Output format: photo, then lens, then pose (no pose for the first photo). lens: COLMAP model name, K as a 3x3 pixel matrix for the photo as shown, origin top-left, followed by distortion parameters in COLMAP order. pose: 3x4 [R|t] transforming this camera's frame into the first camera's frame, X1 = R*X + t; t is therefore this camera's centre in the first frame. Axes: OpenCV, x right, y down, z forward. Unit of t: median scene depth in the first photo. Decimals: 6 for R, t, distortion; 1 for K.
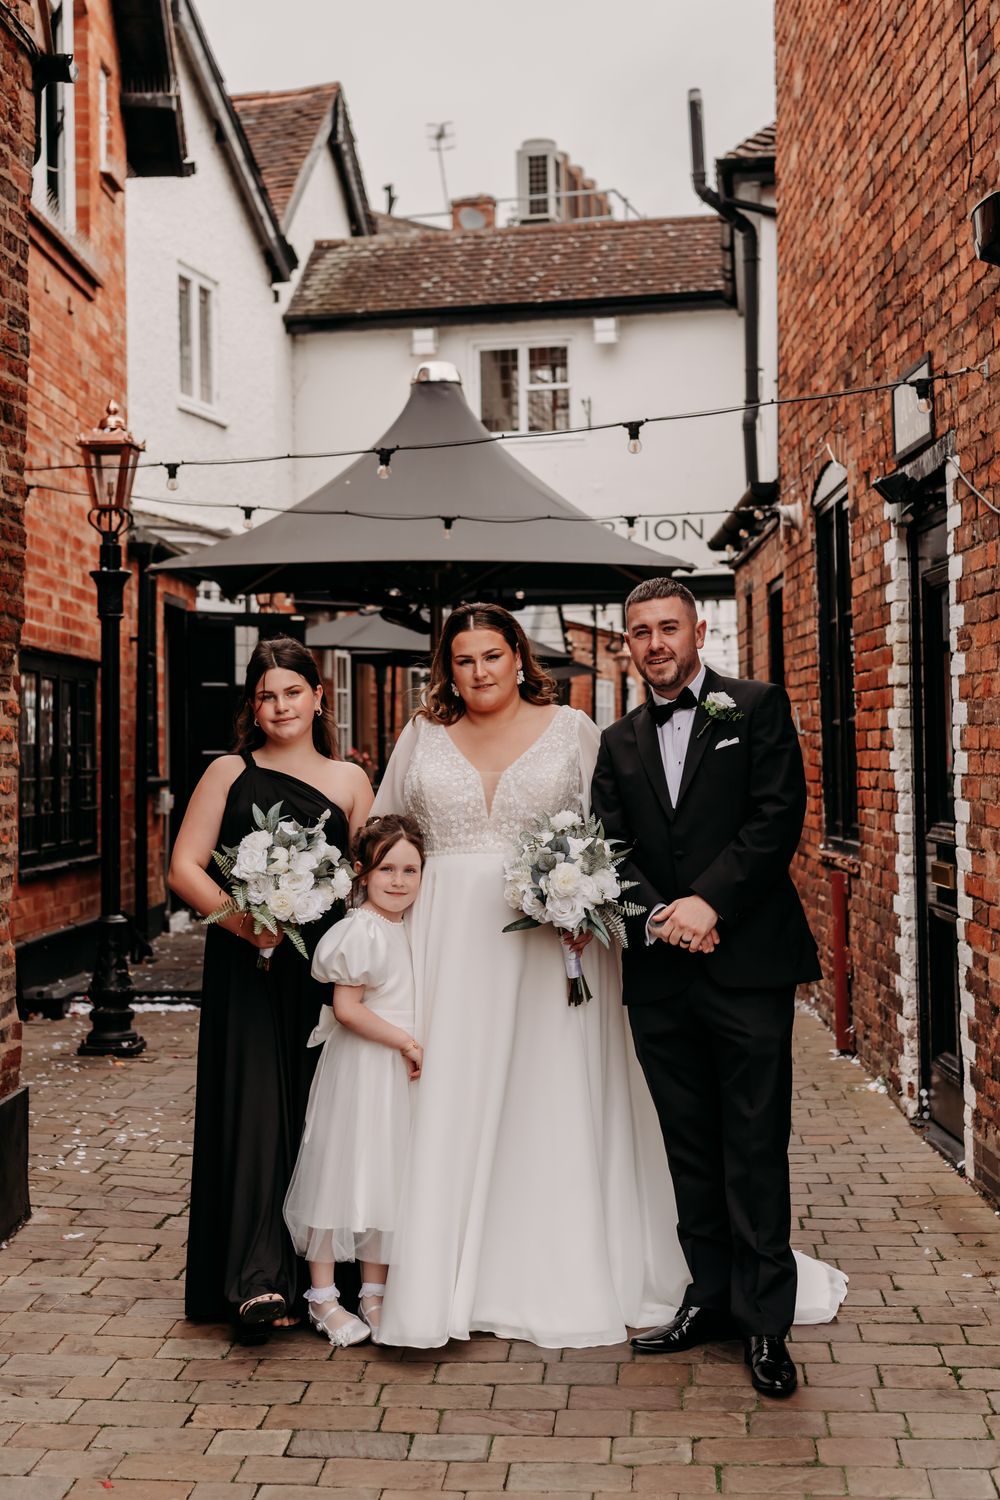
lens RADIAL K [[2378.2, 0, 500.0], [0, 2378.2, 750.0], [0, 0, 1]] dist [0.019113, -0.019647]
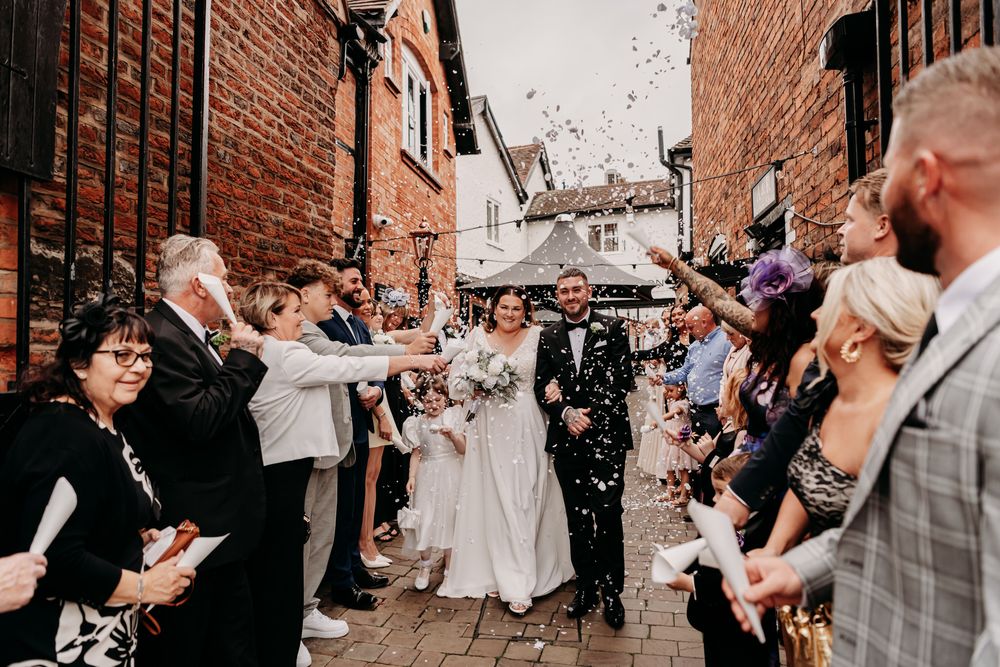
lens RADIAL K [[703.3, 0, 498.6], [0, 703.3, 339.7], [0, 0, 1]] dist [-0.001266, -0.003615]
pose [[0.989441, 0.000625, -0.144934, 0.012427], [-0.004272, 0.999682, -0.024850, 0.001476], [0.144873, 0.025207, 0.989129, 0.142512]]
